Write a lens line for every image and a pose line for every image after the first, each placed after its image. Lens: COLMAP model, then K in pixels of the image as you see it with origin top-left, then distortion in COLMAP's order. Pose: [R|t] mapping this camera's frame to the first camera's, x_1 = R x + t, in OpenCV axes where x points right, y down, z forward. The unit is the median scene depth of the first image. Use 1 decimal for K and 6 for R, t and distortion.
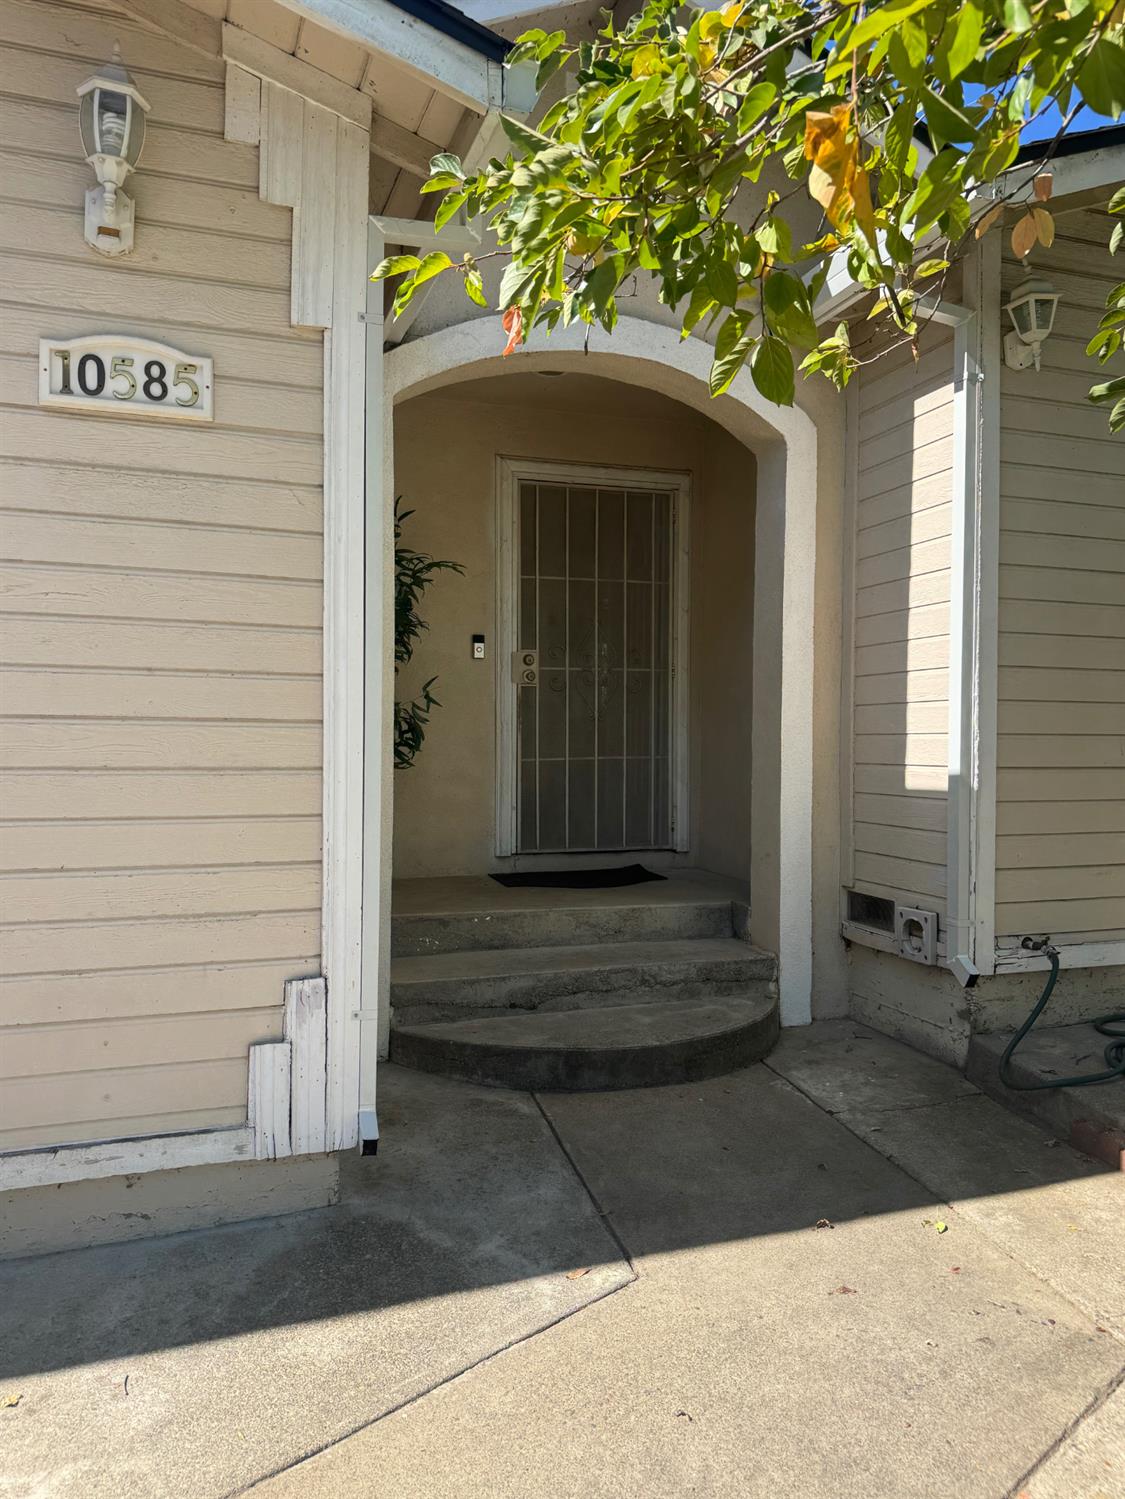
lens RADIAL K [[1122.7, 0, 568.3], [0, 1122.7, 745.9], [0, 0, 1]] dist [0.144502, -0.252758]
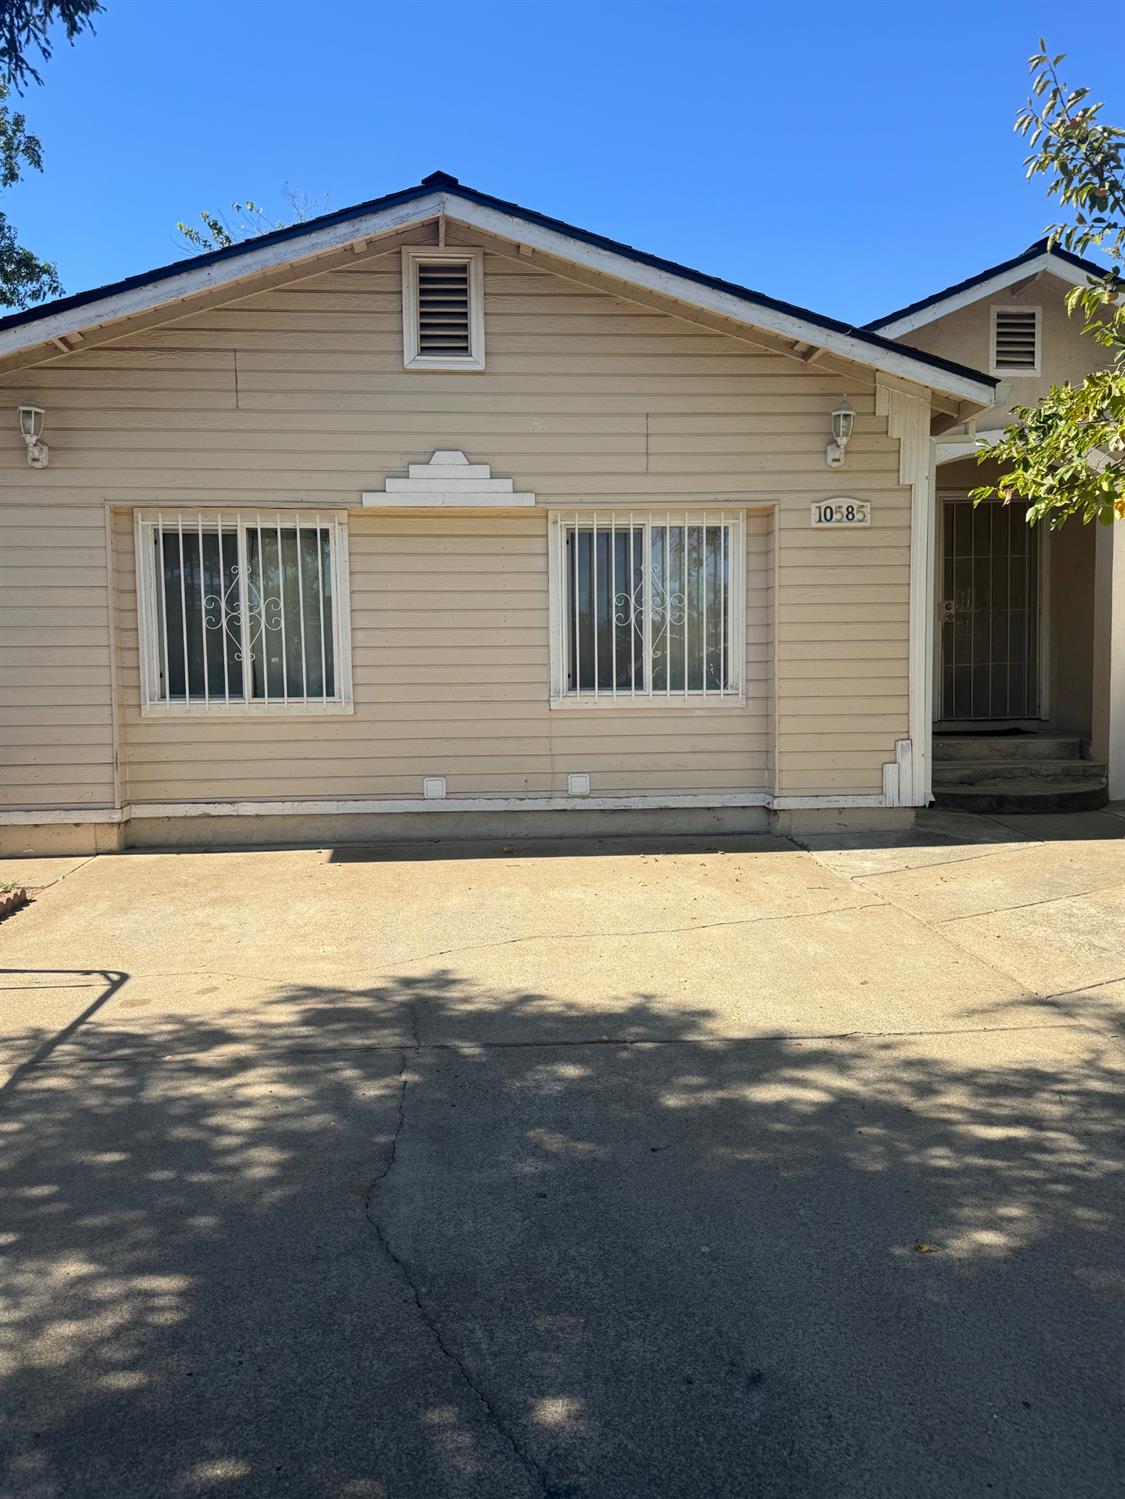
lens RADIAL K [[1122.7, 0, 568.3], [0, 1122.7, 745.9], [0, 0, 1]] dist [0.144502, -0.252758]
pose [[0.966230, -0.003361, -0.257658, -0.302056], [0.017155, 0.998536, 0.051307, 0.072376], [0.257108, -0.053994, 0.964873, -1.680201]]
